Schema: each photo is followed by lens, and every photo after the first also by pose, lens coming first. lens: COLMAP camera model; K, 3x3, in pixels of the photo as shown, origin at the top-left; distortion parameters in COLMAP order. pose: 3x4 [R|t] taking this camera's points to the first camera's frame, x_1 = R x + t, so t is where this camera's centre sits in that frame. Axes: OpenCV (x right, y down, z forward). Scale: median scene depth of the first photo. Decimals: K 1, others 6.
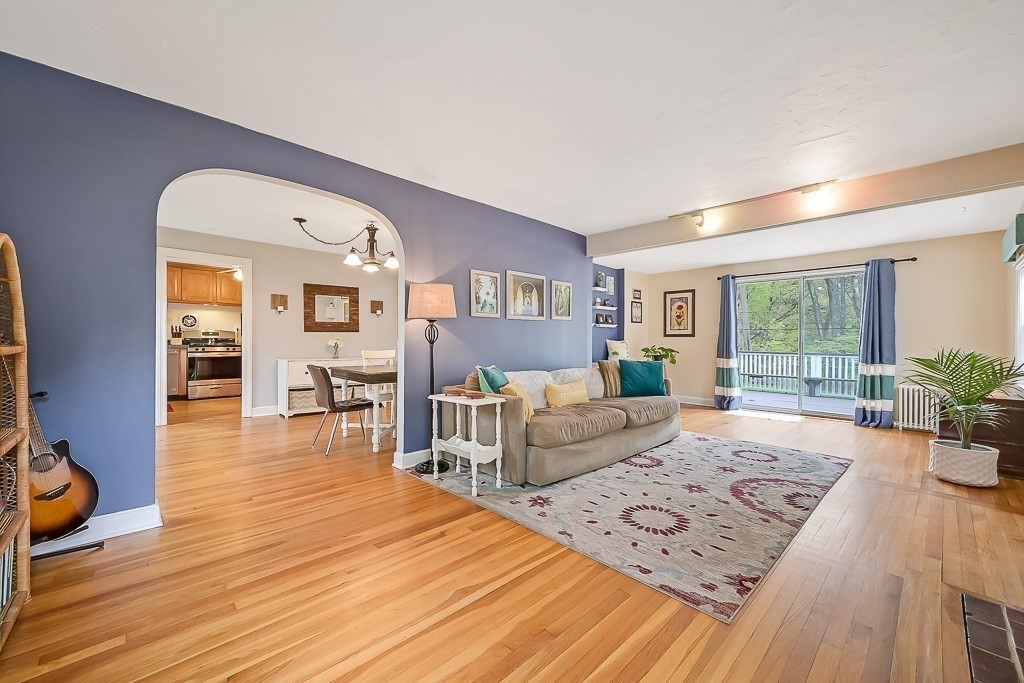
lens RADIAL K [[411.1, 0, 507.1], [0, 411.1, 345.1], [0, 0, 1]] dist [0.007864, -0.000494]
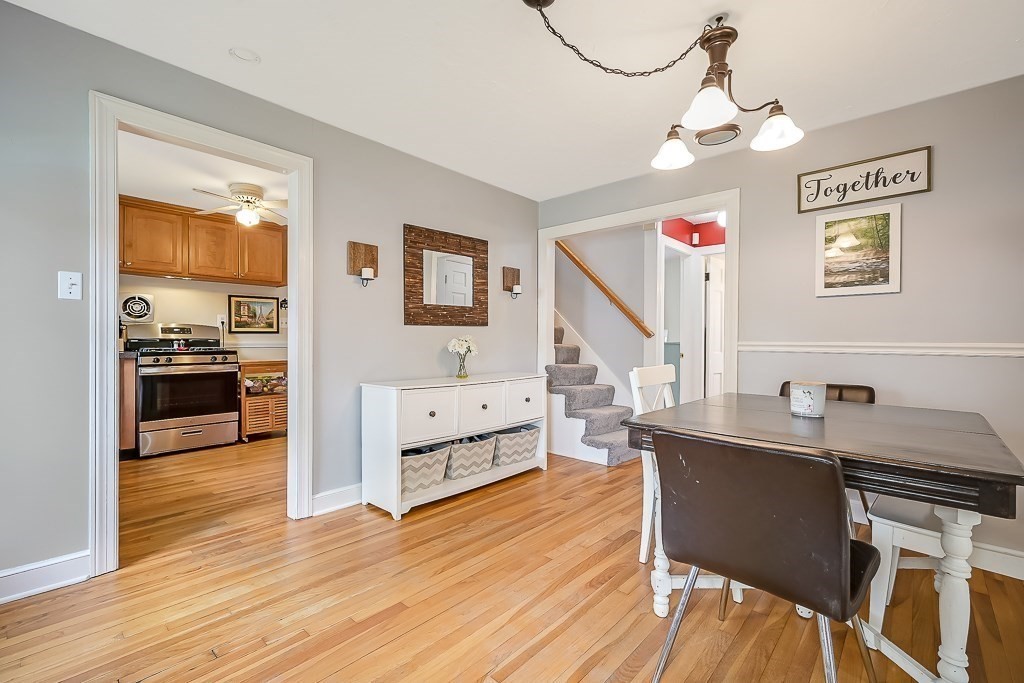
lens RADIAL K [[452.1, 0, 504.5], [0, 452.1, 342.2], [0, 0, 1]] dist [0.005202, 0.000240]
pose [[0.997191, -0.004819, 0.074751, -0.363315], [0.005355, 0.999961, -0.006971, -0.006223], [-0.074714, 0.007352, 0.997178, 0.404540]]
